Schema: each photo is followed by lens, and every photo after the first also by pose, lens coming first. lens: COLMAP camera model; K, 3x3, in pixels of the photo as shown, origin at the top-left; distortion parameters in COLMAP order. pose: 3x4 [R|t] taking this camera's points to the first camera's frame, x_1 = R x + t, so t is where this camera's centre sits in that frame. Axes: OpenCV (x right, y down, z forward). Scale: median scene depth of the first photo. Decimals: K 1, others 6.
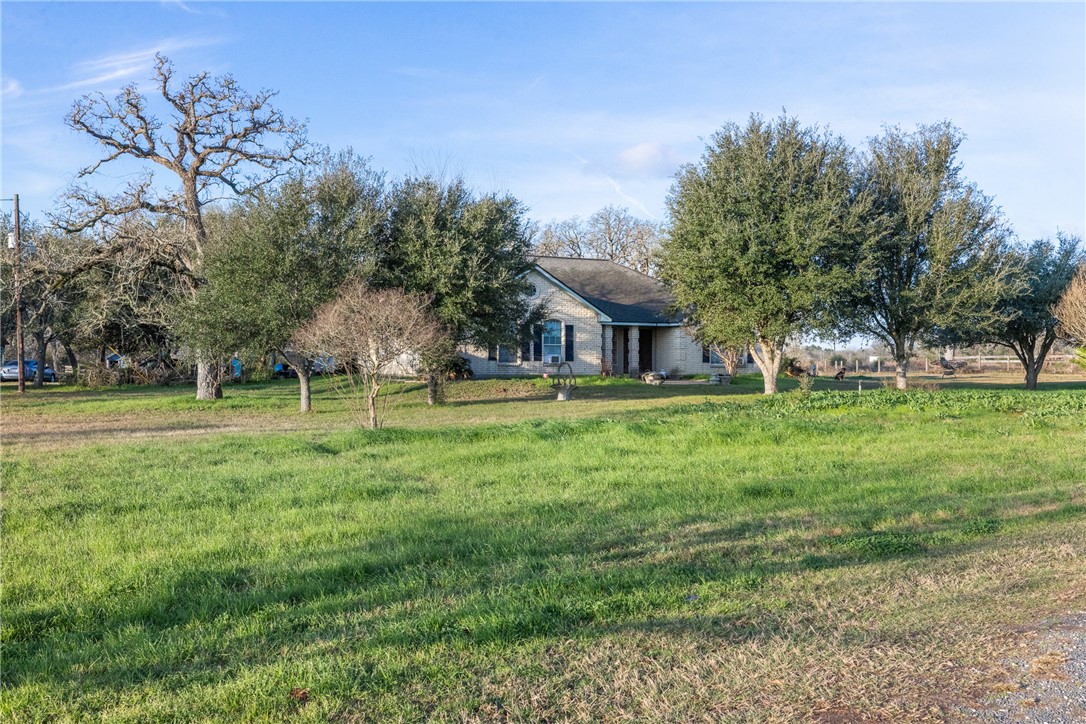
lens RADIAL K [[1043.4, 0, 543.0], [0, 1043.4, 362.0], [0, 0, 1]] dist [-0.002852, -0.000340]
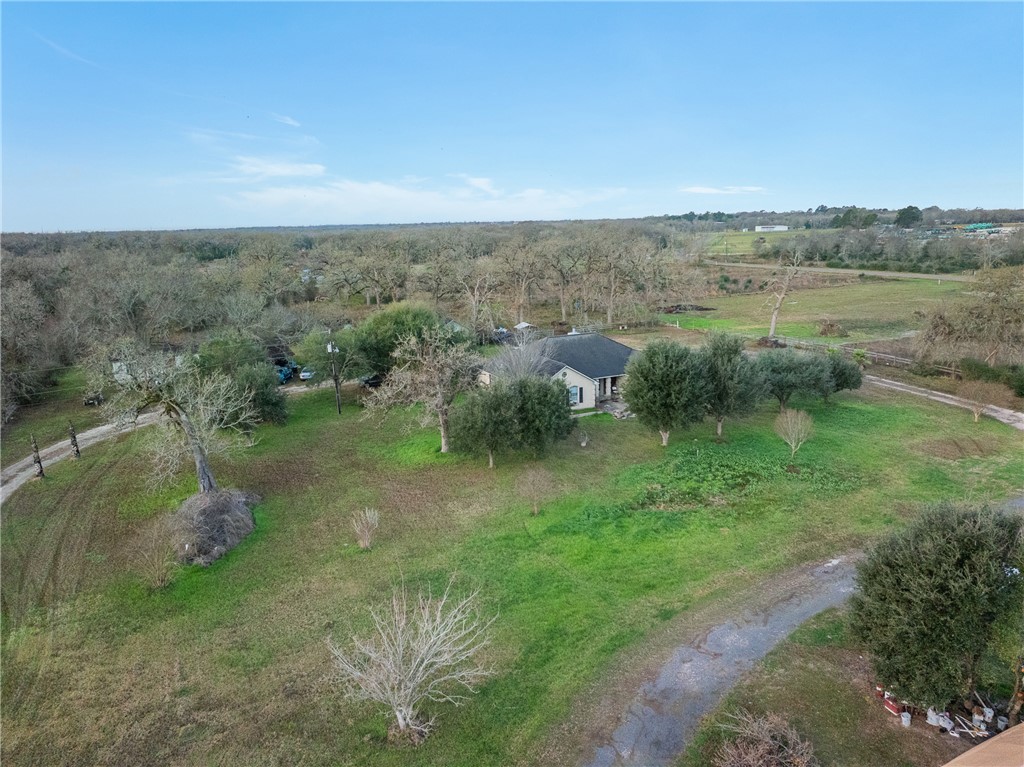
lens RADIAL K [[716.0, 0, 512.0], [0, 716.0, 383.5], [0, 0, 1]] dist [-0.034842, -0.001145]
pose [[0.999285, -0.021605, -0.031029, -0.099681], [0.028158, 0.972919, 0.229424, -0.529091], [0.025232, -0.230134, 0.972832, -0.684483]]
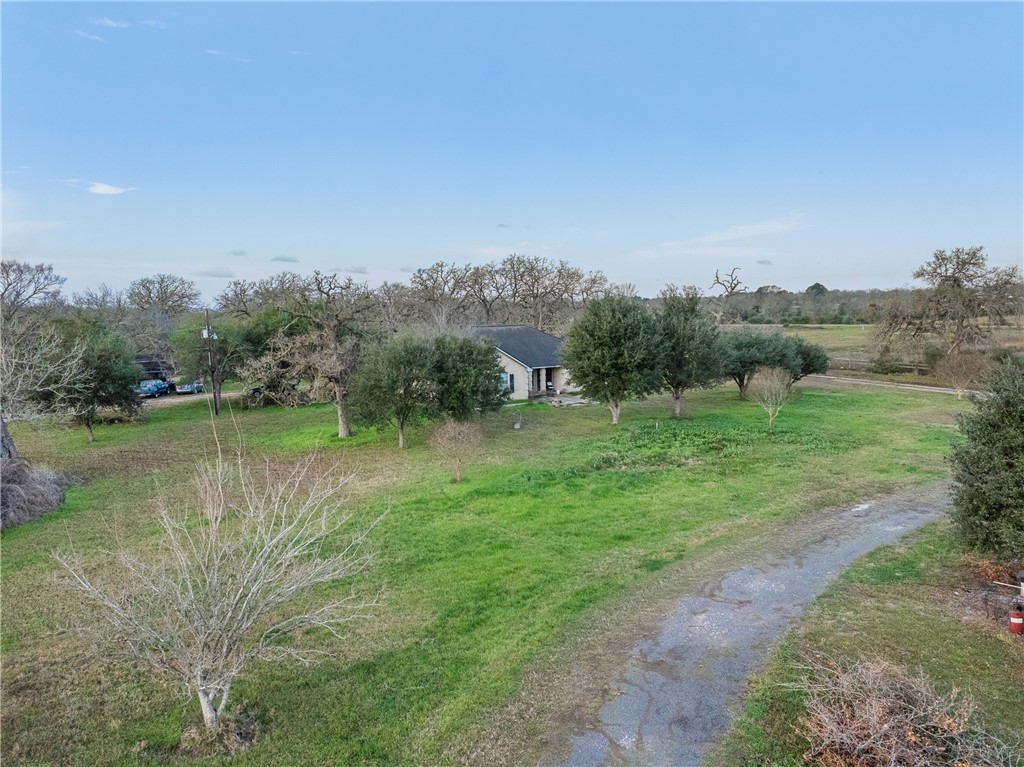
lens RADIAL K [[716.0, 0, 512.0], [0, 716.0, 383.5], [0, 0, 1]] dist [-0.034842, -0.001145]
pose [[0.996393, -0.031390, 0.078834, -0.101867], [0.022686, 0.993786, 0.108968, -0.210866], [-0.081765, -0.106787, 0.990914, -0.406179]]
